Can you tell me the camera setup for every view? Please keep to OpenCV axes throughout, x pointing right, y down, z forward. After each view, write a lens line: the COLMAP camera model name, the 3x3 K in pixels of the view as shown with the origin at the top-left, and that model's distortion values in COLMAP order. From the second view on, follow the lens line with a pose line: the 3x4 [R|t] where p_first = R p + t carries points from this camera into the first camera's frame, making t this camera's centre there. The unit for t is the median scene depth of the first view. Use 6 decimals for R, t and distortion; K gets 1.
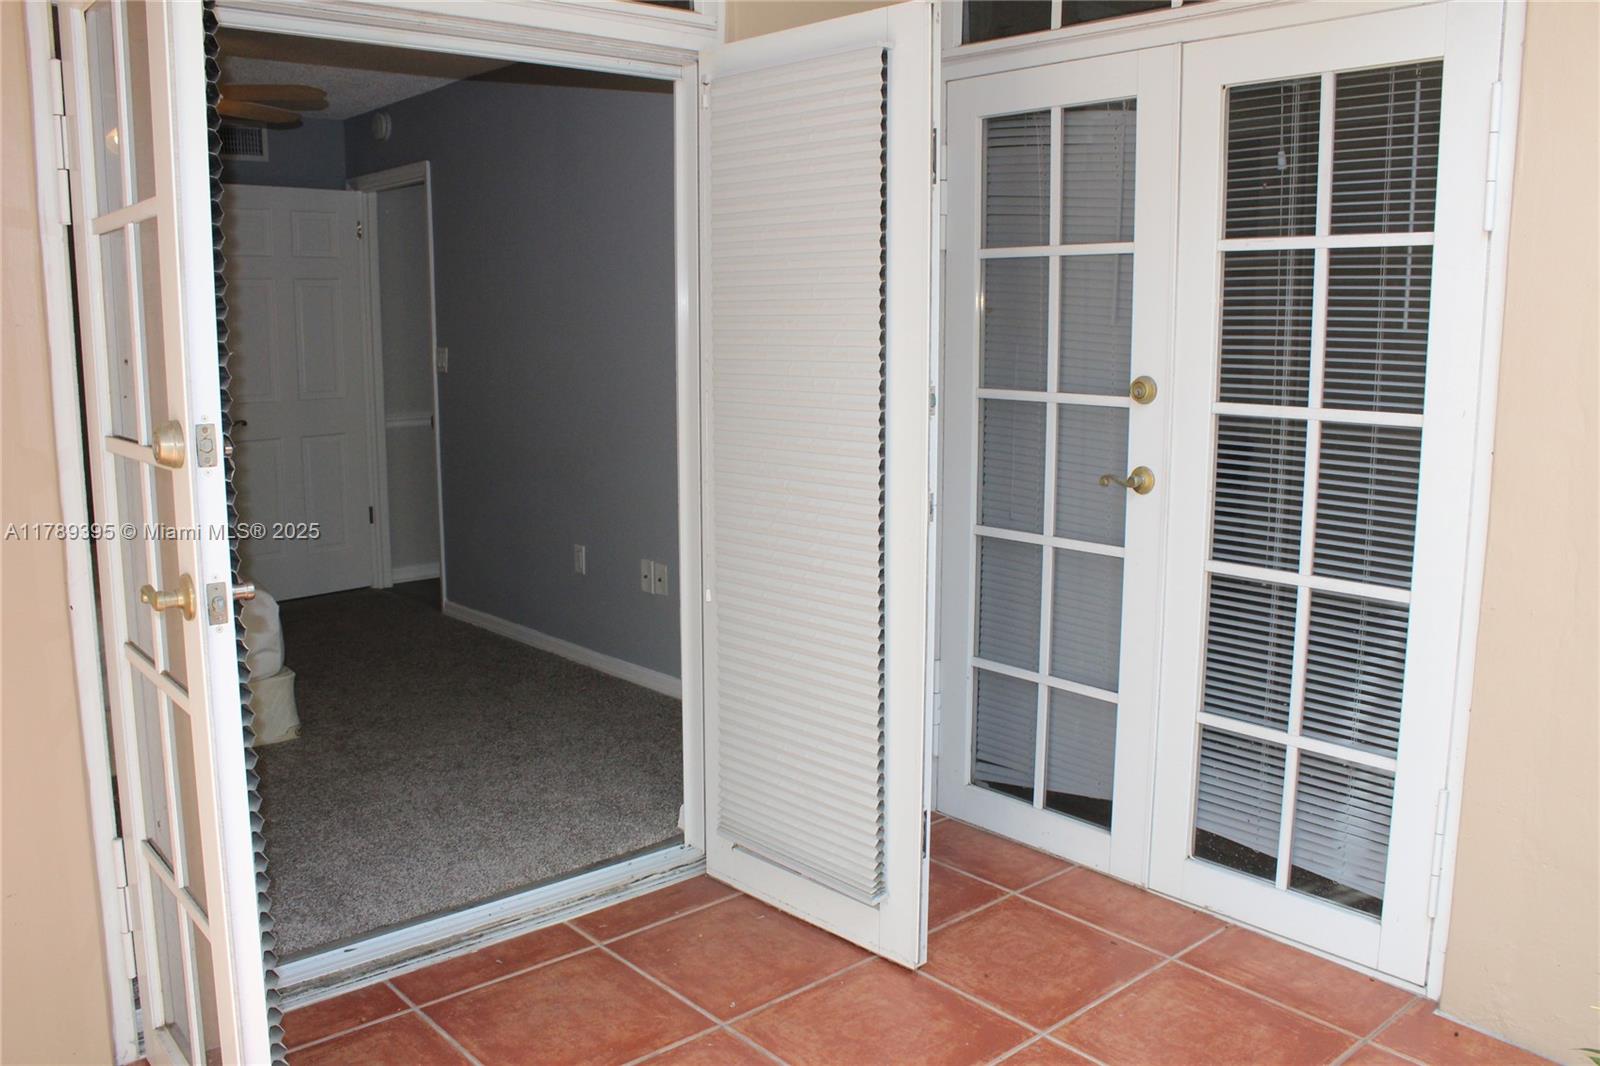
lens RADIAL K [[1330.1, 0, 800.0], [0, 1330.1, 533.0], [0, 0, 1]] dist [-0.164608, 0.141466]
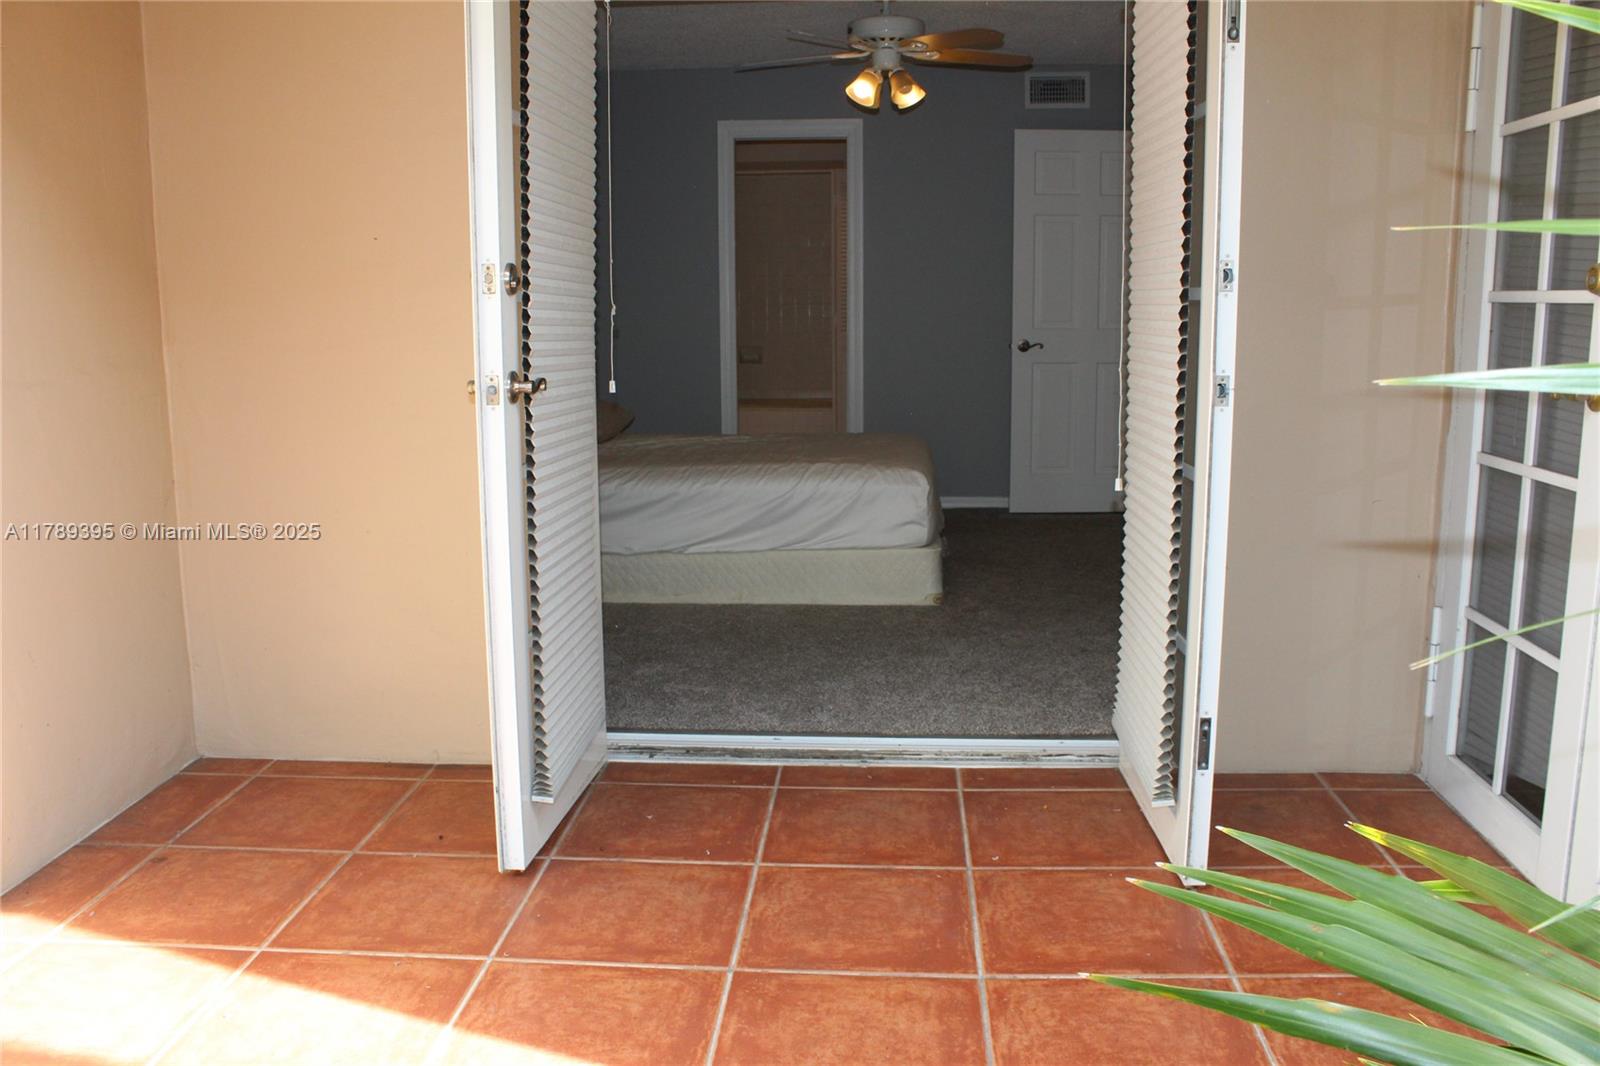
lens RADIAL K [[1330.1, 0, 800.0], [0, 1330.1, 533.0], [0, 0, 1]] dist [-0.164608, 0.141466]
pose [[0.711598, 0.125772, -0.691238, 0.450430], [-0.111924, 0.991576, 0.065199, 0.046104], [0.693615, 0.030971, 0.719680, 0.111467]]
